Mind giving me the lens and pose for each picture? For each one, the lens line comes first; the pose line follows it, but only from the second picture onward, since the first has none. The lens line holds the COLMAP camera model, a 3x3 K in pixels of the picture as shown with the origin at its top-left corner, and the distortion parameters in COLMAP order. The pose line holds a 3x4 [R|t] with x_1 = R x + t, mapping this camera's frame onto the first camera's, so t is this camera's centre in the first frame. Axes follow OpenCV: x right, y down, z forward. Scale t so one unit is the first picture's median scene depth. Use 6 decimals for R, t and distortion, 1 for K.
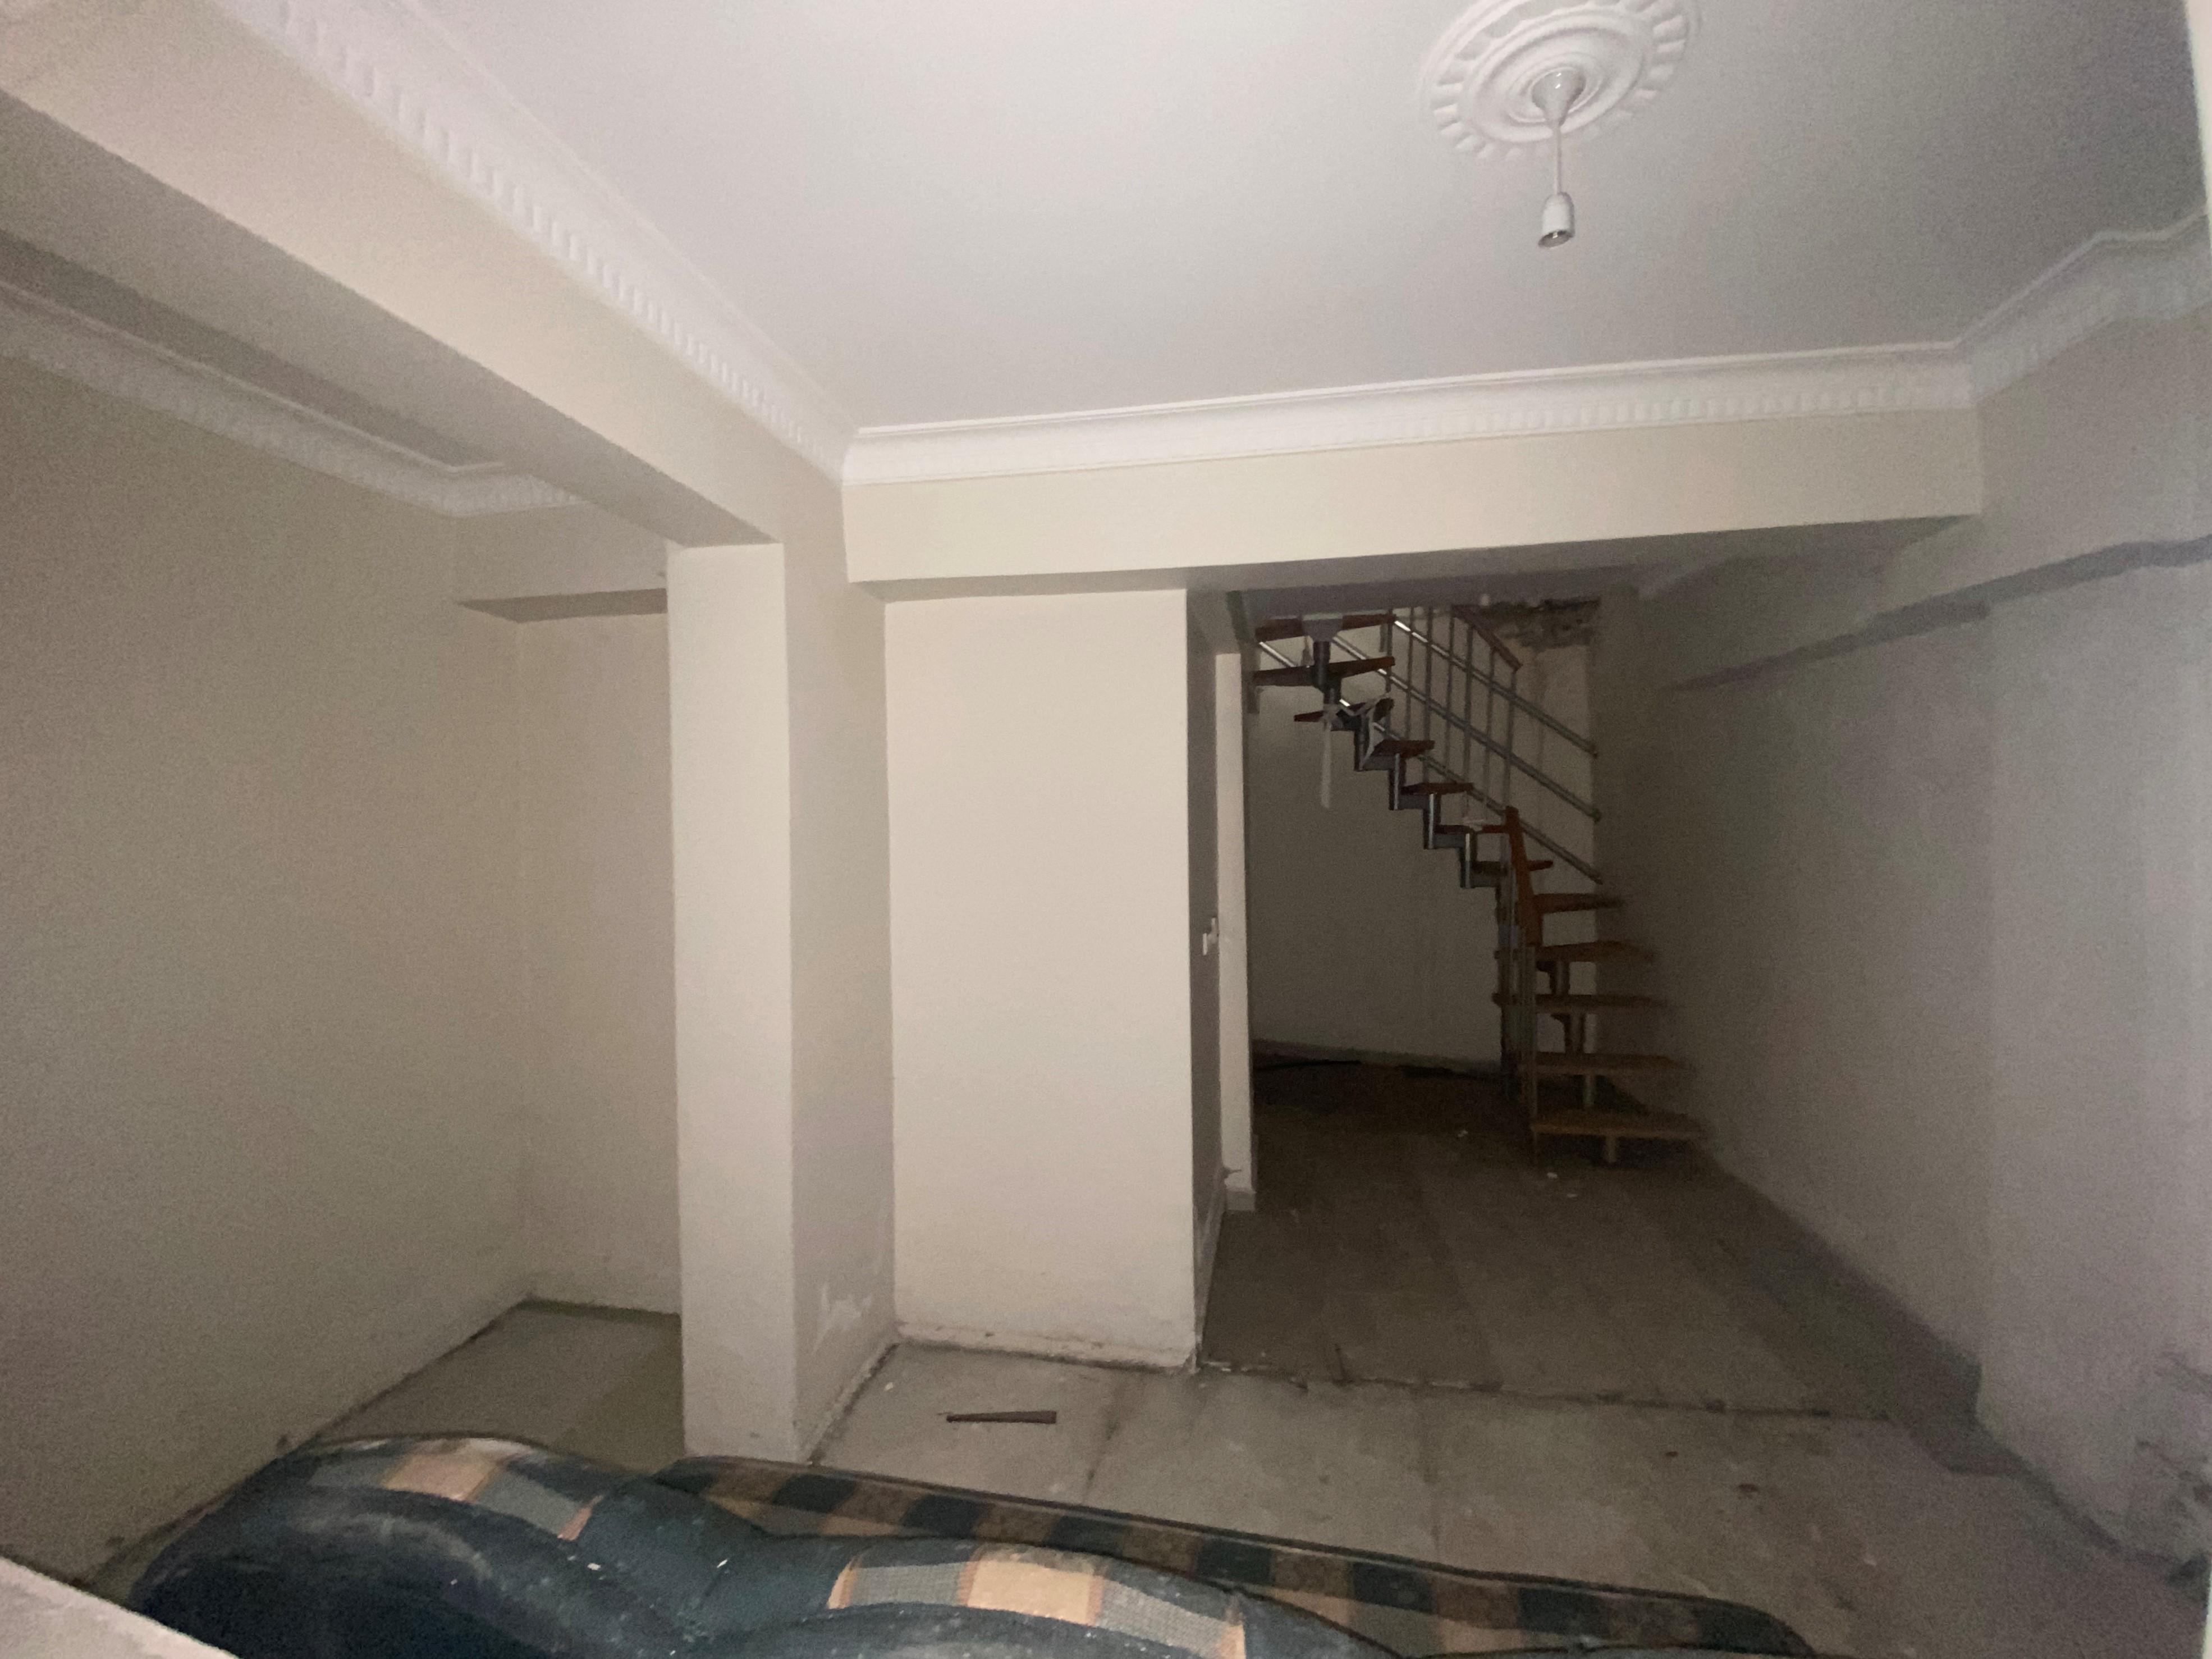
lens RADIAL K [[921.0, 0, 1106.0], [0, 921.0, 829.5], [0, 0, 1]] dist [-0.002692, -0.022408]
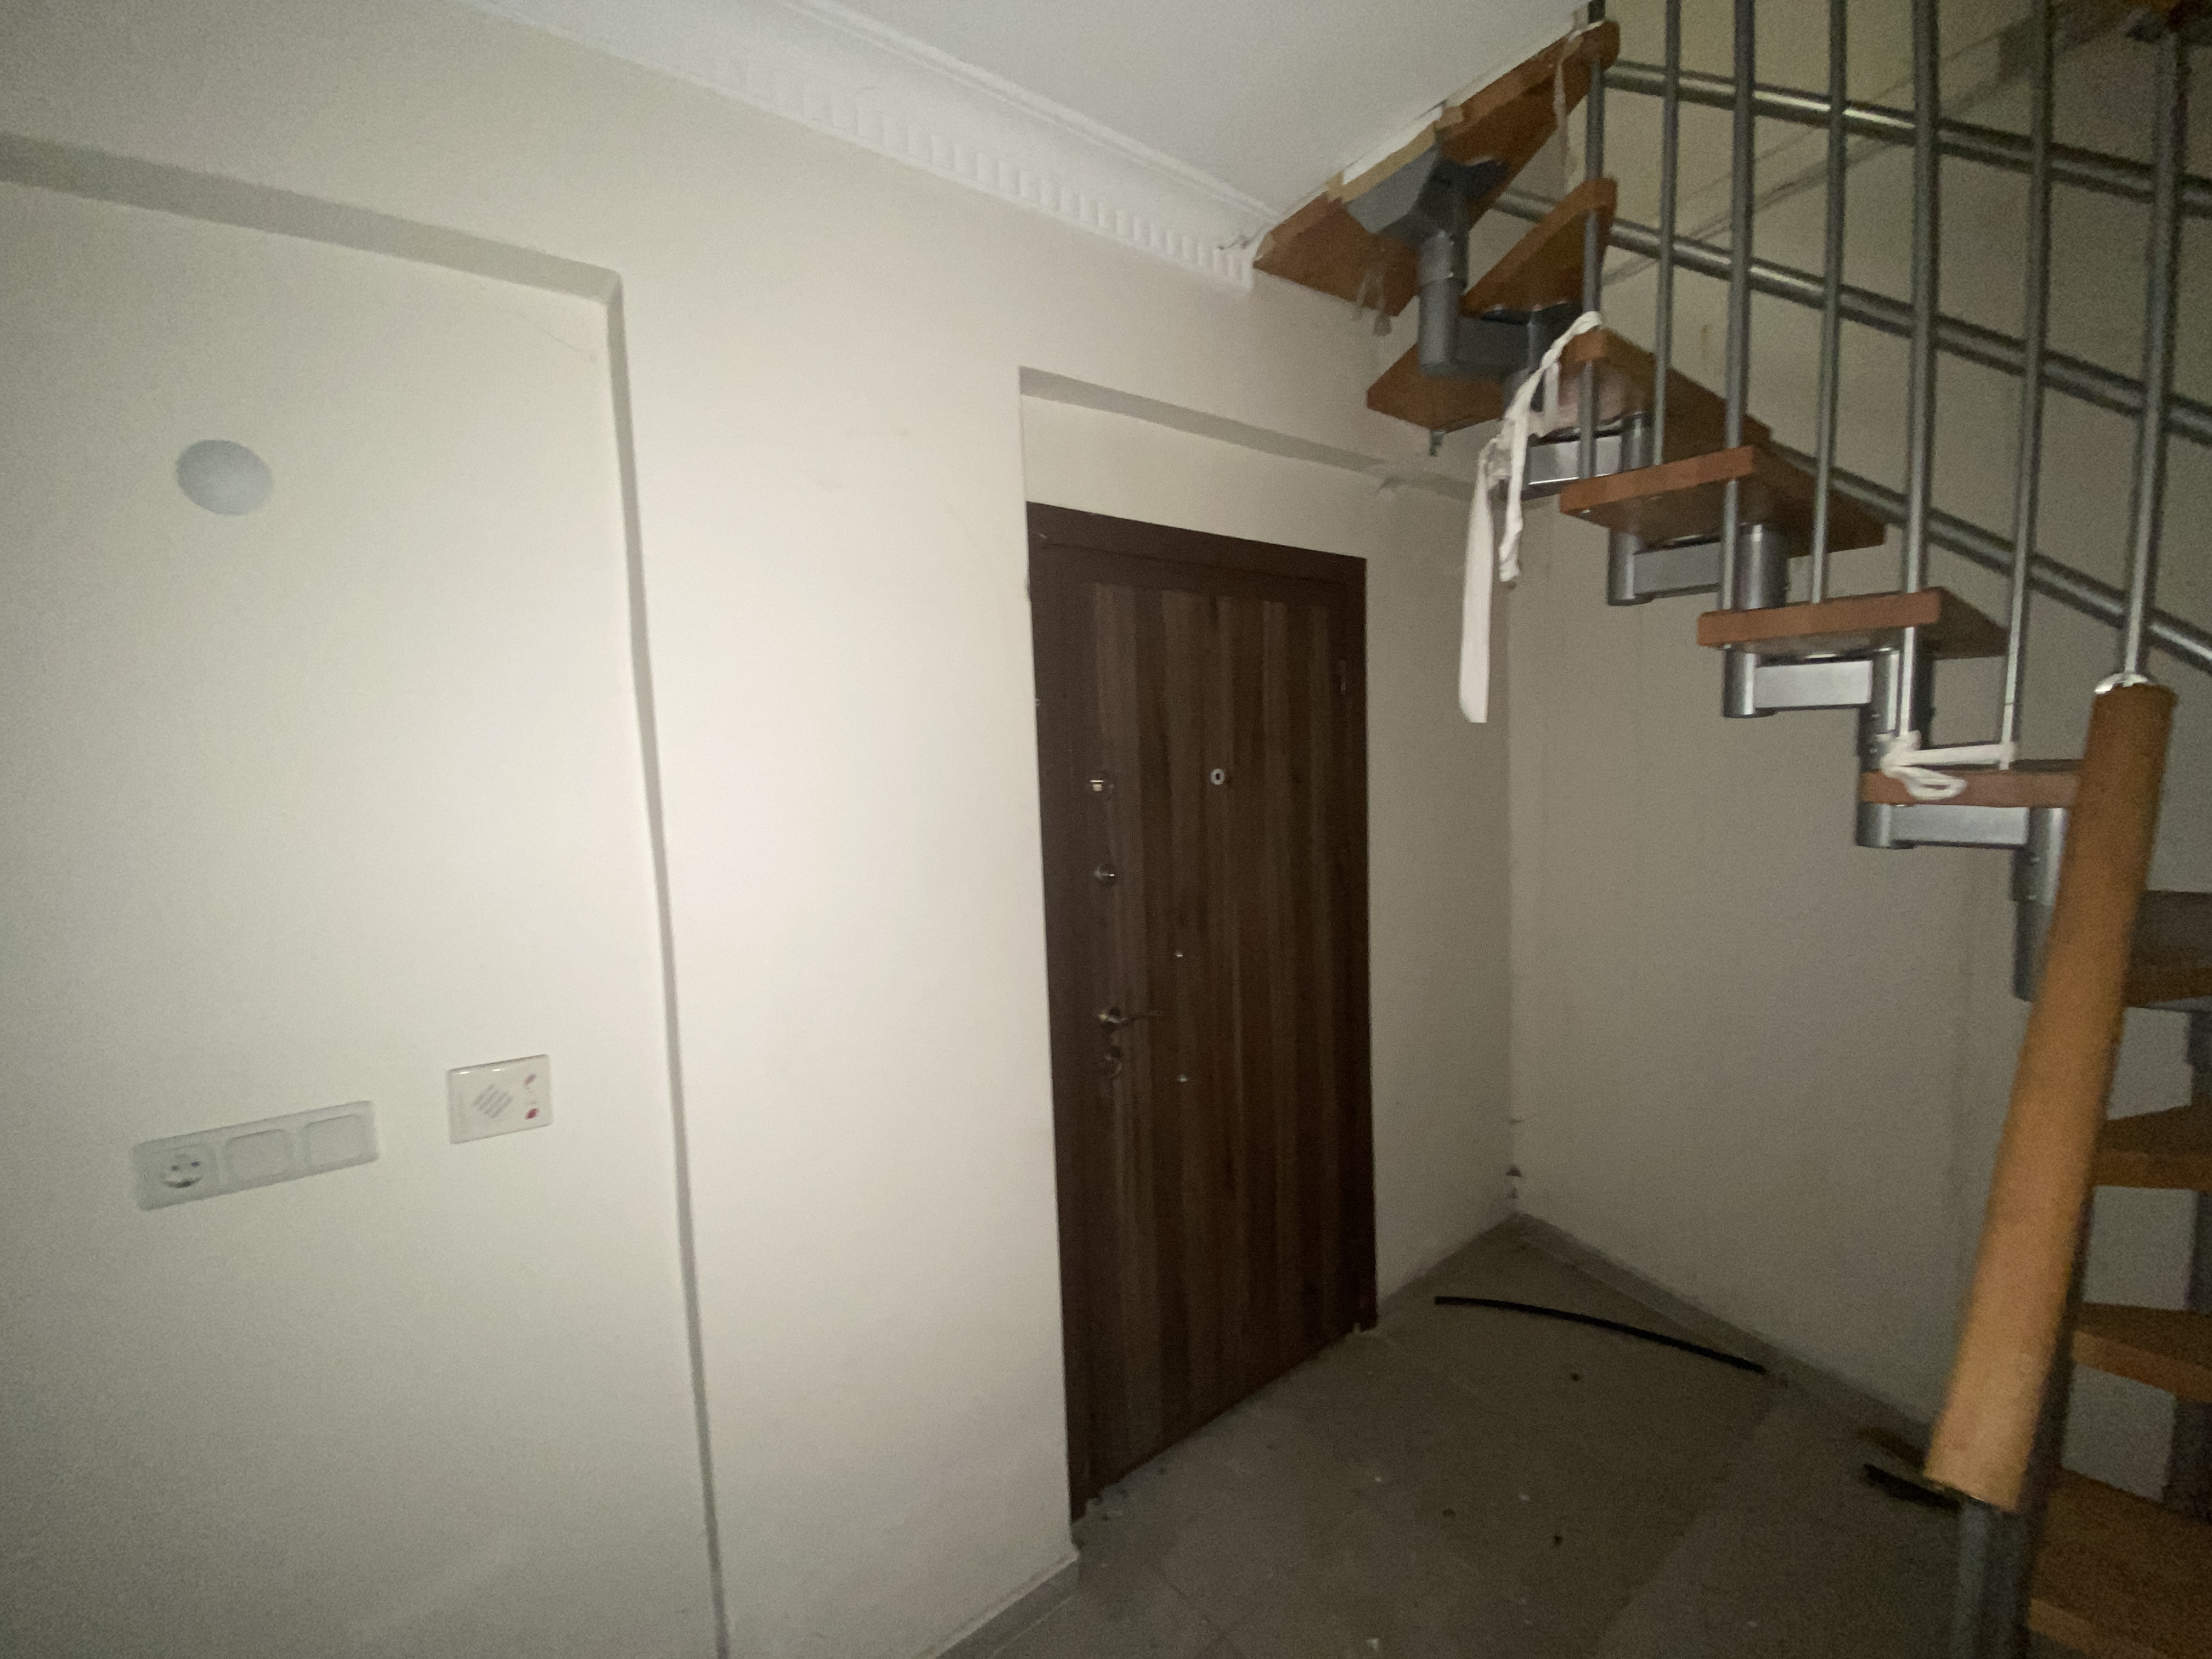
lens RADIAL K [[892.1, 0, 1100.8], [0, 892.1, 830.2], [0, 0, 1]] dist [0.016661, -0.019535]
pose [[0.734566, 0.036254, -0.677568, 0.366800], [0.018055, 0.997174, 0.072929, -0.007949], [0.678297, -0.065804, 0.731835, 0.637812]]
